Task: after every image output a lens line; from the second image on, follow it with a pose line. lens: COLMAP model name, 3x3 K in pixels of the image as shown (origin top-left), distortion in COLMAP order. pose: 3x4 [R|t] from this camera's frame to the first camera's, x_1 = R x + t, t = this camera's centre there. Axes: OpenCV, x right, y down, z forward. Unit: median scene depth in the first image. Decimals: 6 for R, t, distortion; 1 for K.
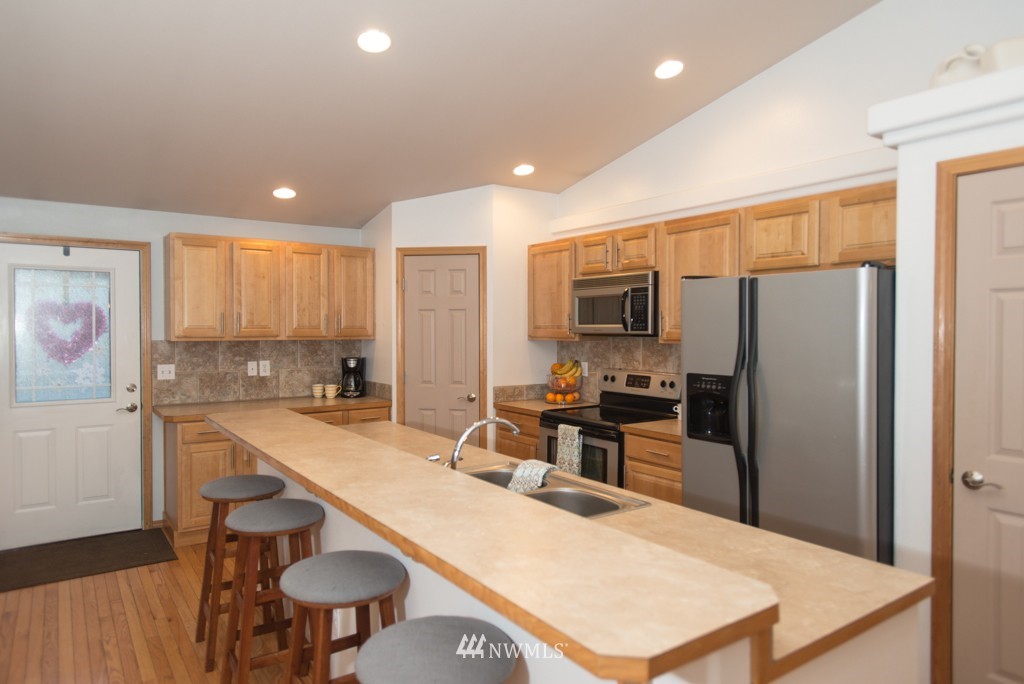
lens RADIAL K [[644.2, 0, 510.8], [0, 644.2, 338.4], [0, 0, 1]] dist [0.010335, 0.000656]
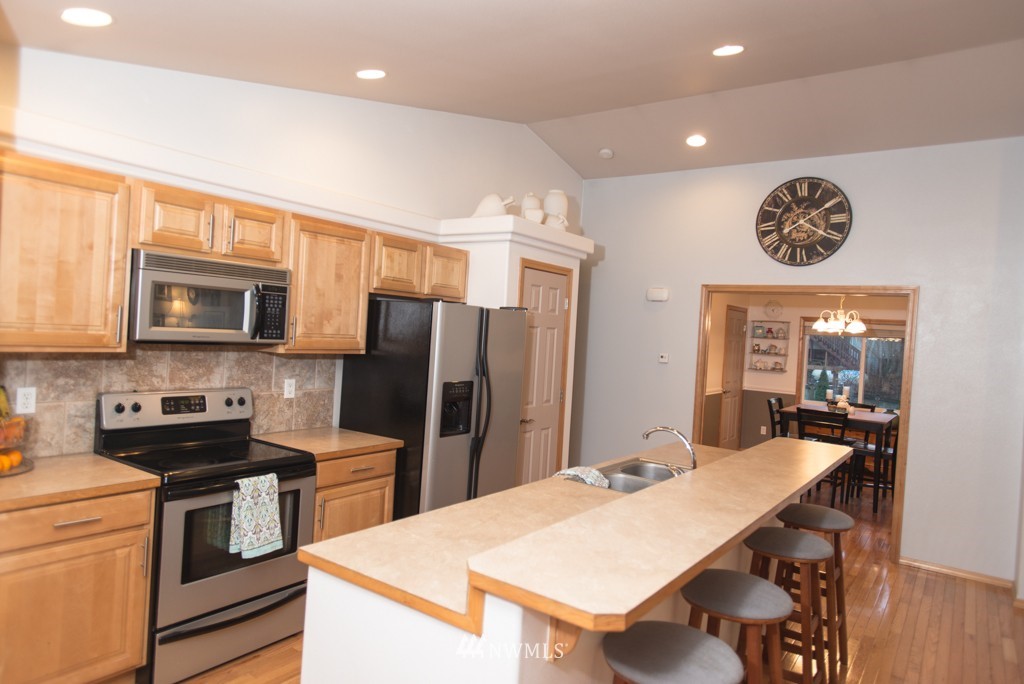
lens RADIAL K [[644.2, 0, 510.3], [0, 644.2, 337.2], [0, 0, 1]] dist [0.010335, 0.000656]
pose [[-0.334750, -0.029276, 0.941852, -0.634752], [-0.042738, 0.998960, 0.015861, -0.037813], [-0.941337, -0.034944, -0.335654, 0.943482]]
